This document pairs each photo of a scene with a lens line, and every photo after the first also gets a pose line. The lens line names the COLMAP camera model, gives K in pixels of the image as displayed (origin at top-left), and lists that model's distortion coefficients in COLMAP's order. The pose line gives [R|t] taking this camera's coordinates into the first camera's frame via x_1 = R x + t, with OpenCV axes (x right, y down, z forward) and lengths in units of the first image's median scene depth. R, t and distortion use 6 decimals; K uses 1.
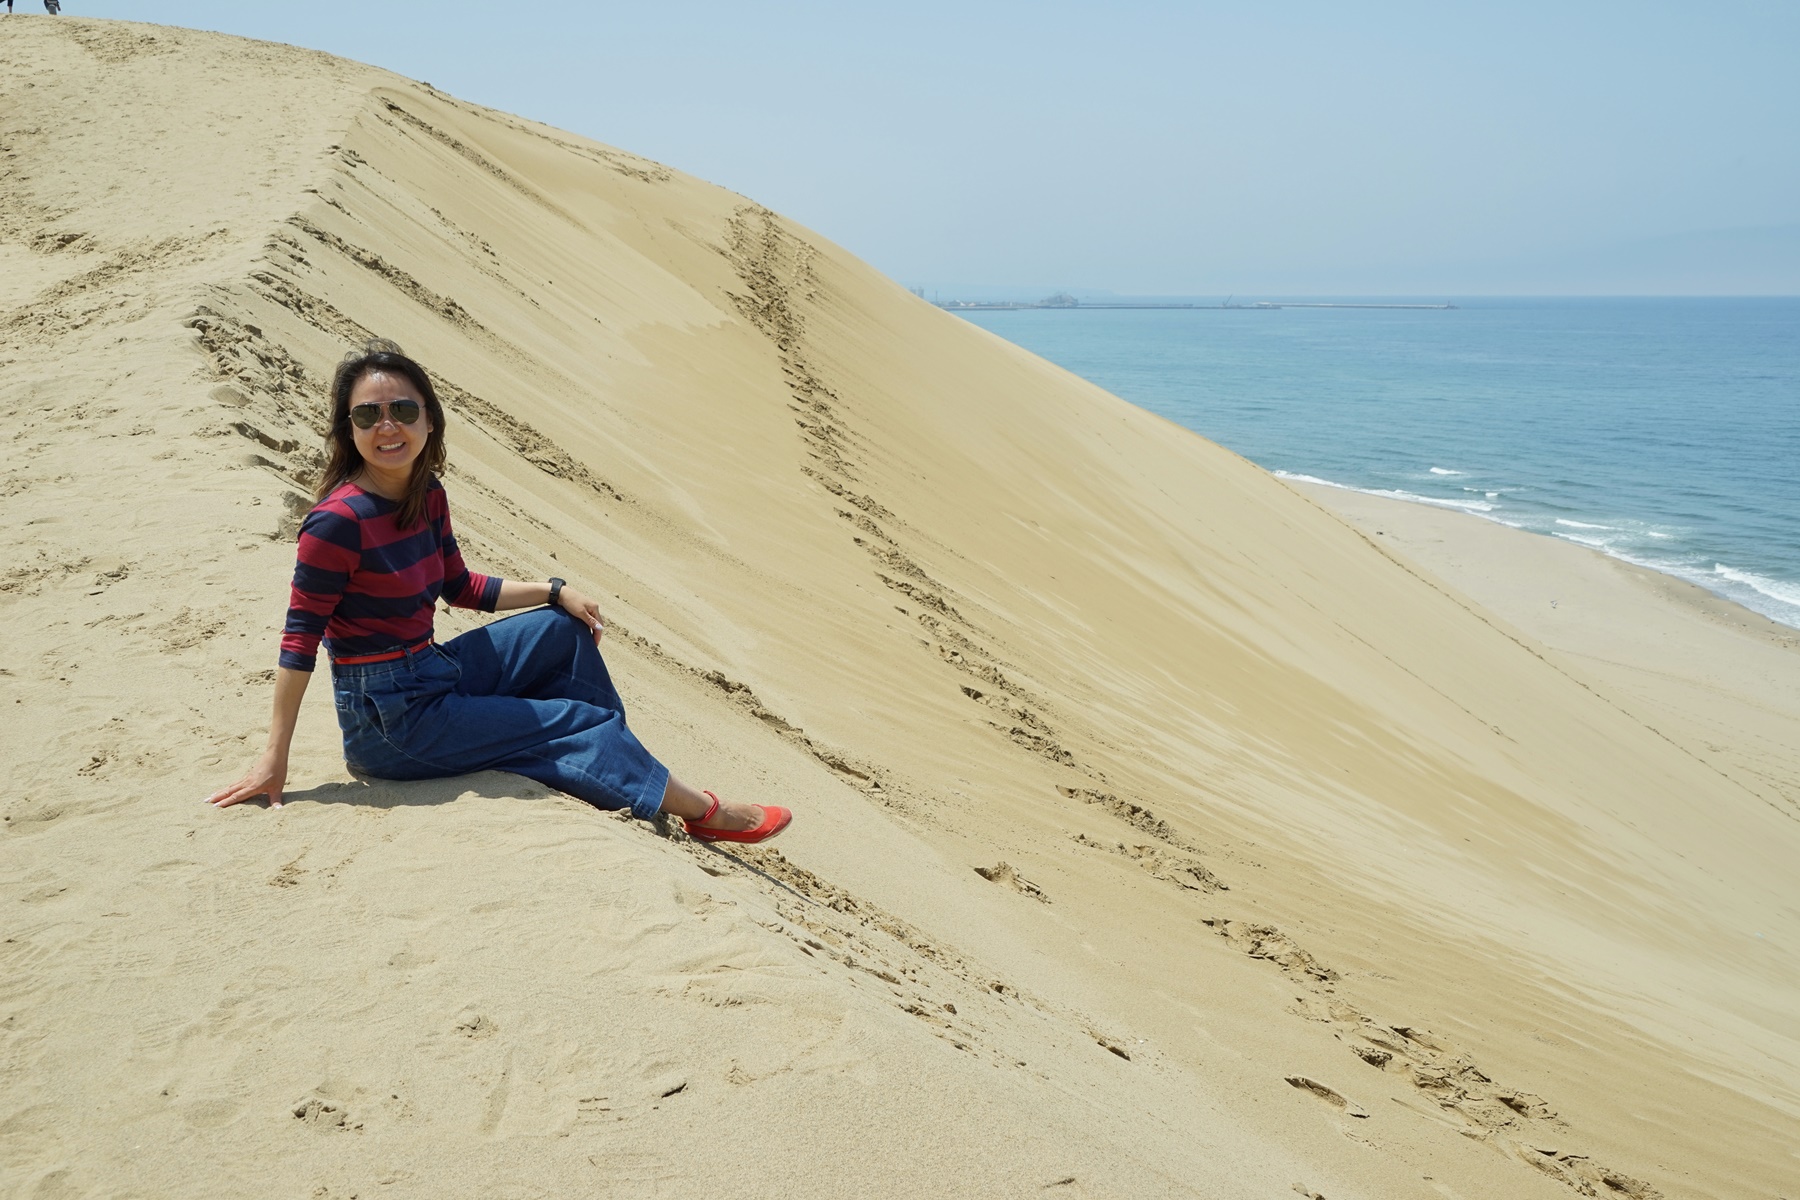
lens RADIAL K [[1886.1, 0, 900.0], [0, 1886.1, 600.0], [0, 0, 1]] dist [0.048294, -0.022957]
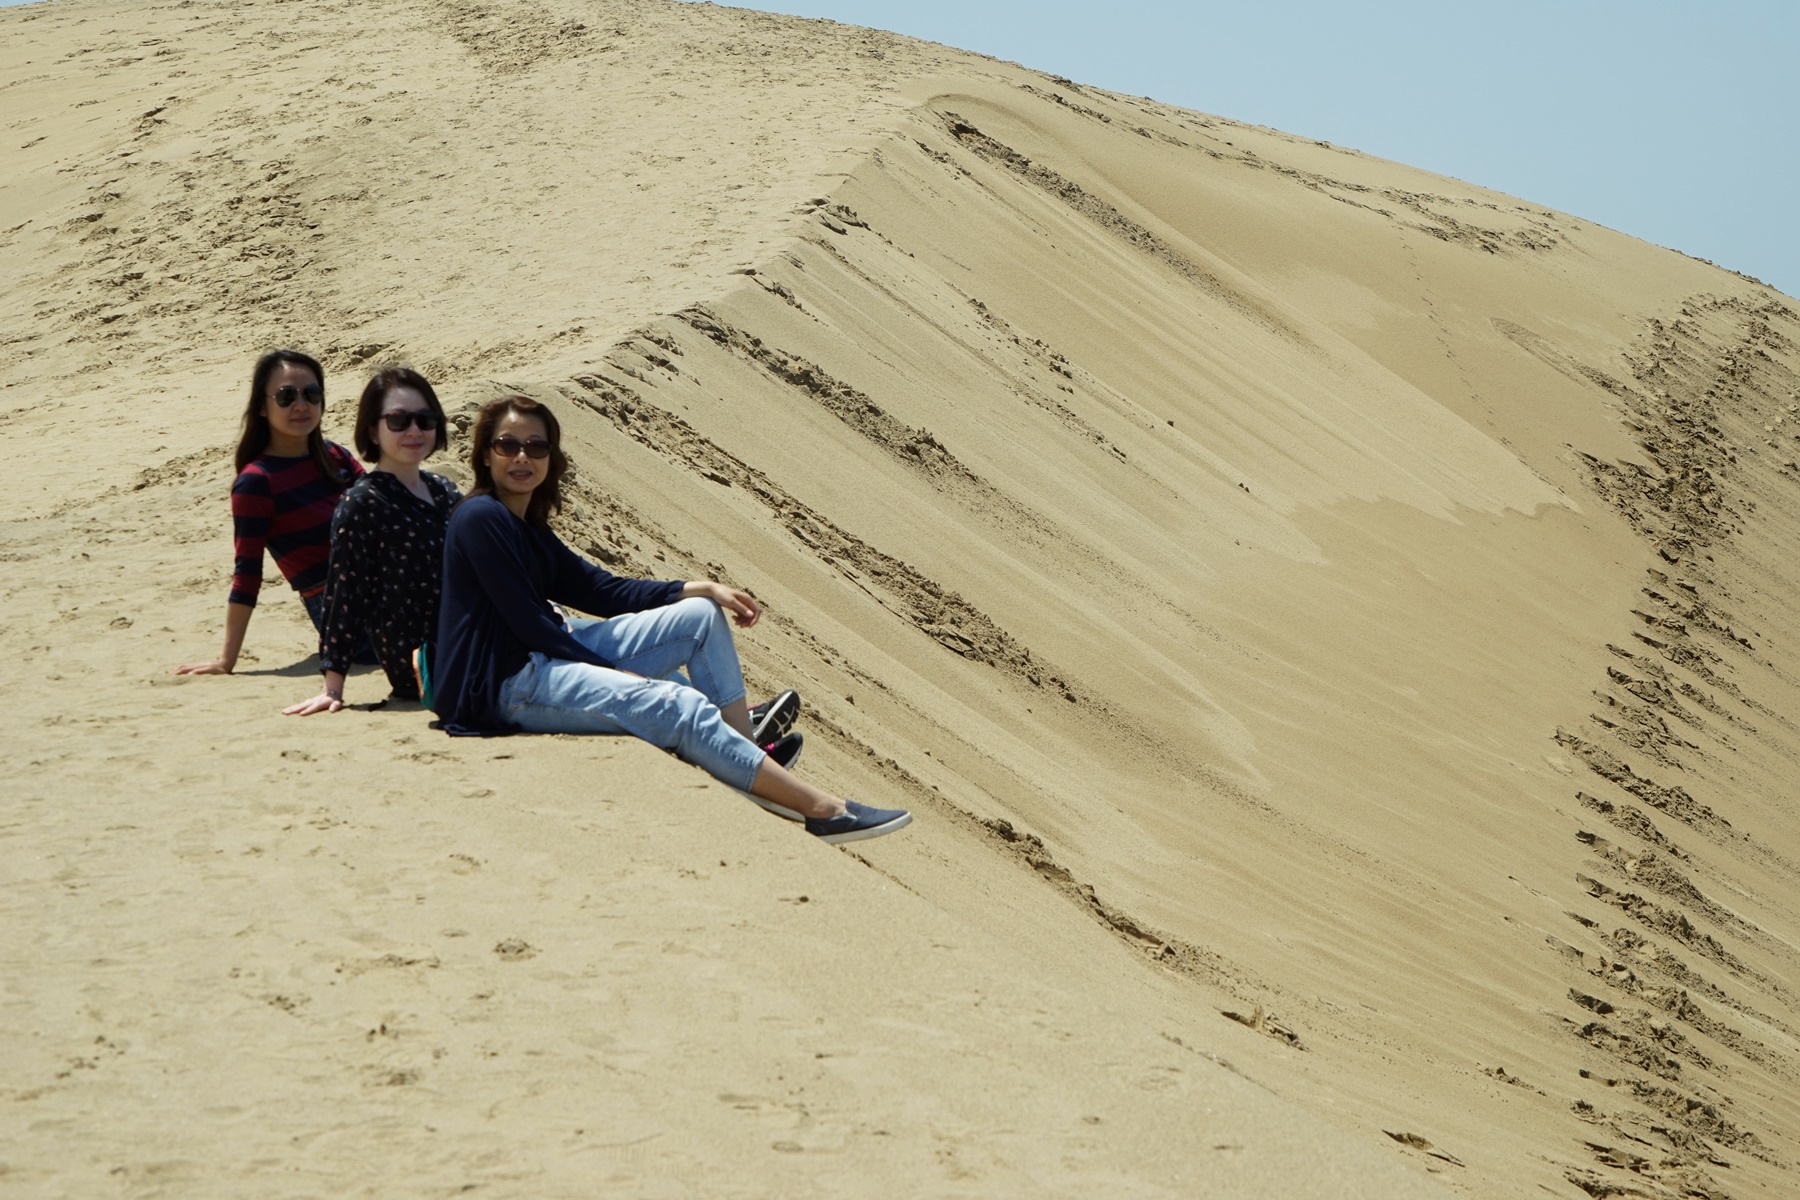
lens RADIAL K [[4677.1, 0, 900.0], [0, 4677.1, 600.0], [0, 0, 1]] dist [-0.063256, 0.476314]
pose [[0.949183, -0.004371, -0.314695, 0.286041], [-0.041985, 0.989208, -0.140375, 0.133351], [0.311912, 0.146454, 0.938755, -0.517898]]
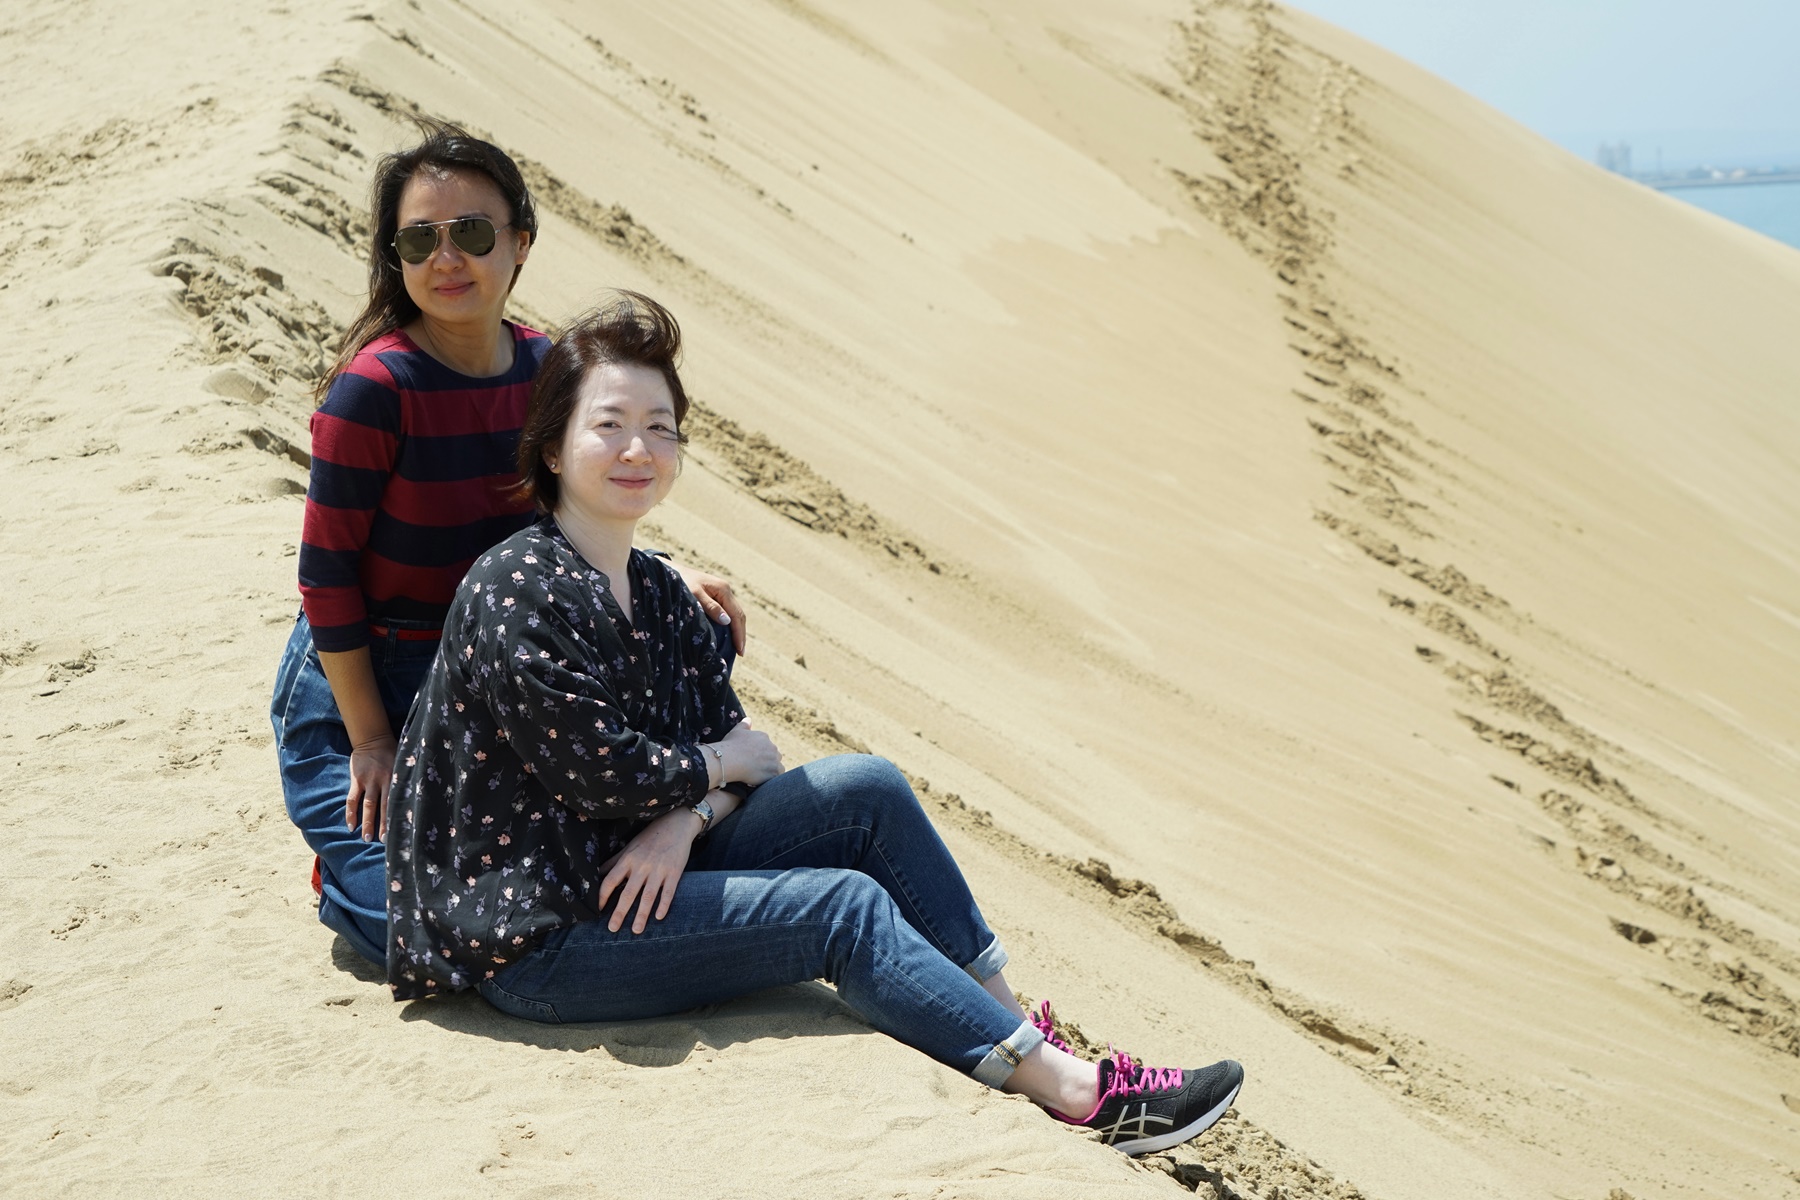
lens RADIAL K [[4050.3, 0, 898.6], [0, 4050.3, 617.8], [0, 0, 1]] dist [0.019246, -0.189003]
pose [[0.985292, -0.028553, -0.168479, 0.026804], [0.019781, 0.998371, -0.053516, 0.017630], [0.169733, 0.049396, 0.984251, -0.093497]]
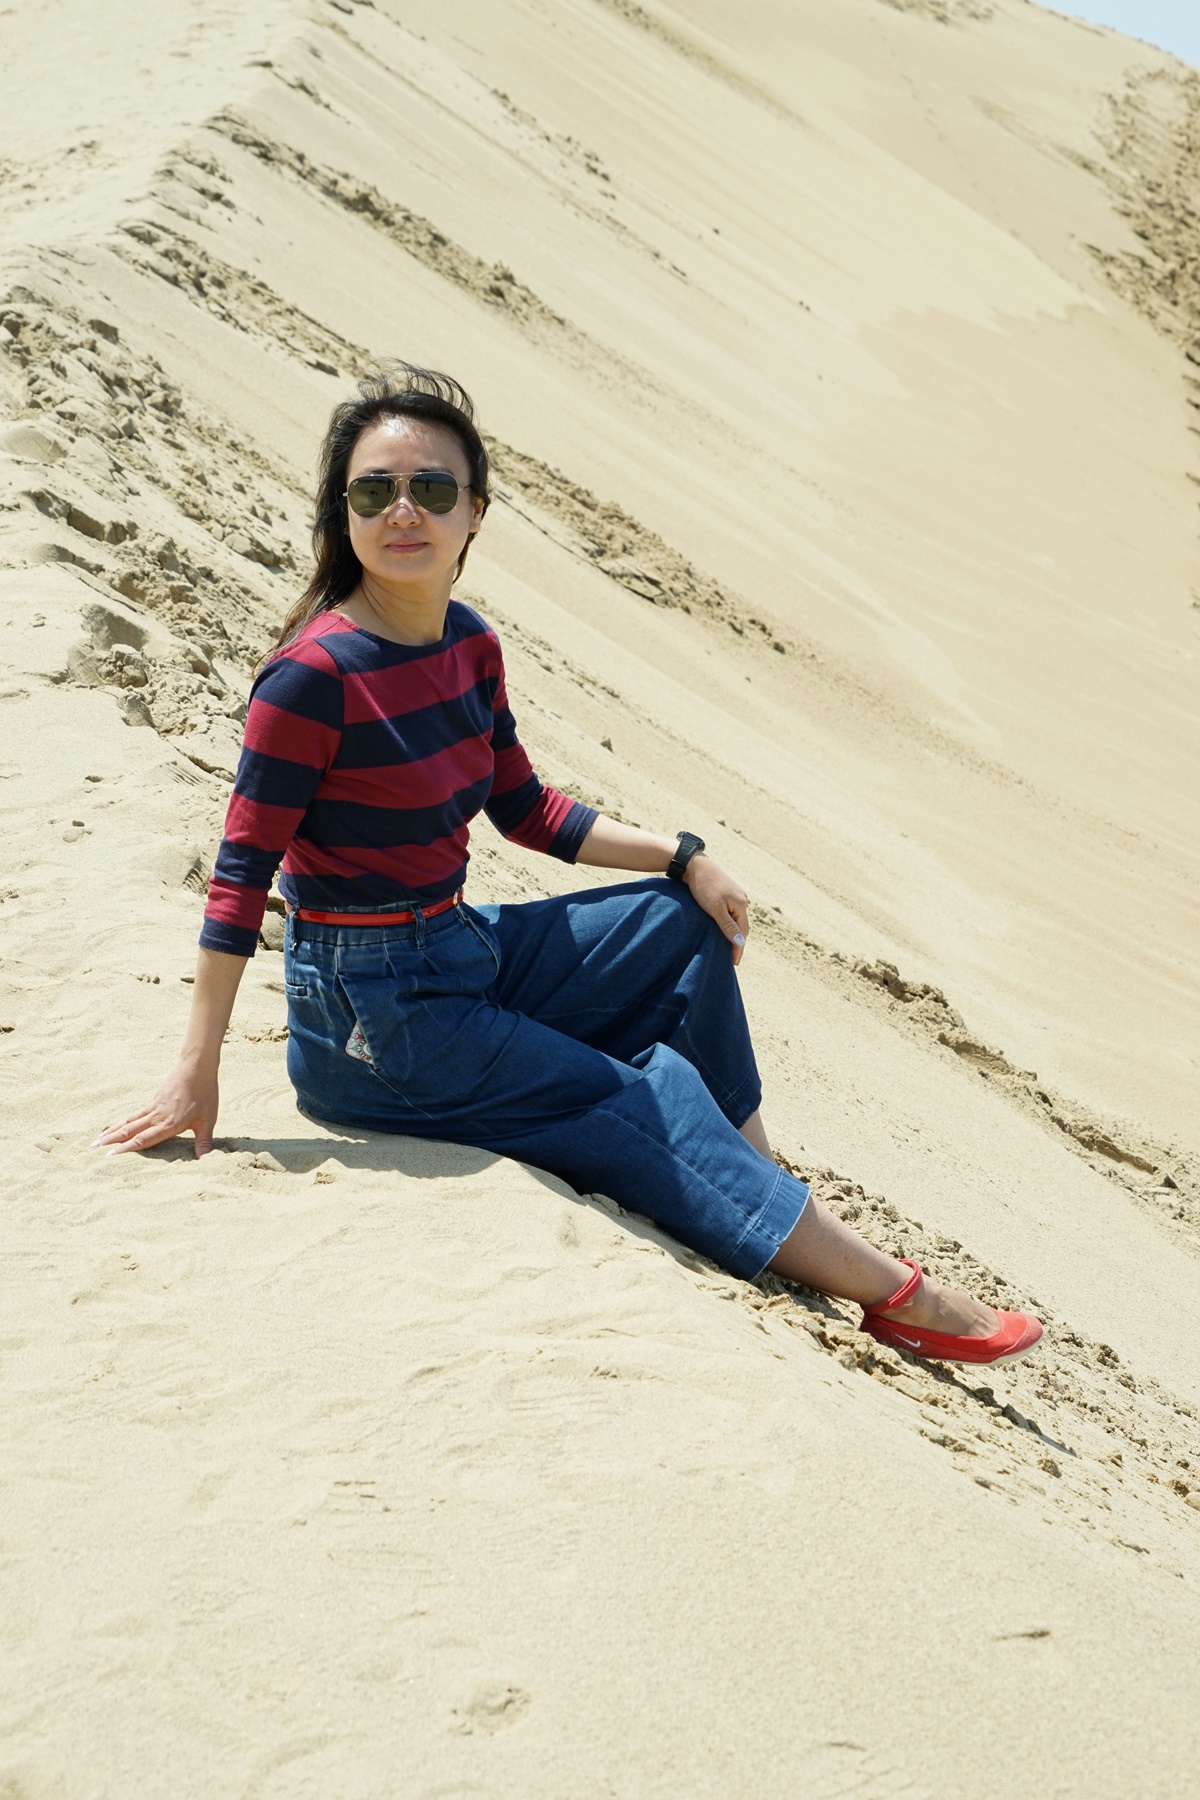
lens RADIAL K [[3979.1, 0, 638.0], [0, 3979.1, 891.8], [0, 0, 1]] dist [0.012145, 0.021204]
pose [[0.976248, 0.025303, -0.215173, 0.045635], [-0.025377, 0.999675, 0.002420, 0.010220], [0.215164, 0.003098, 0.976573, -0.067296]]
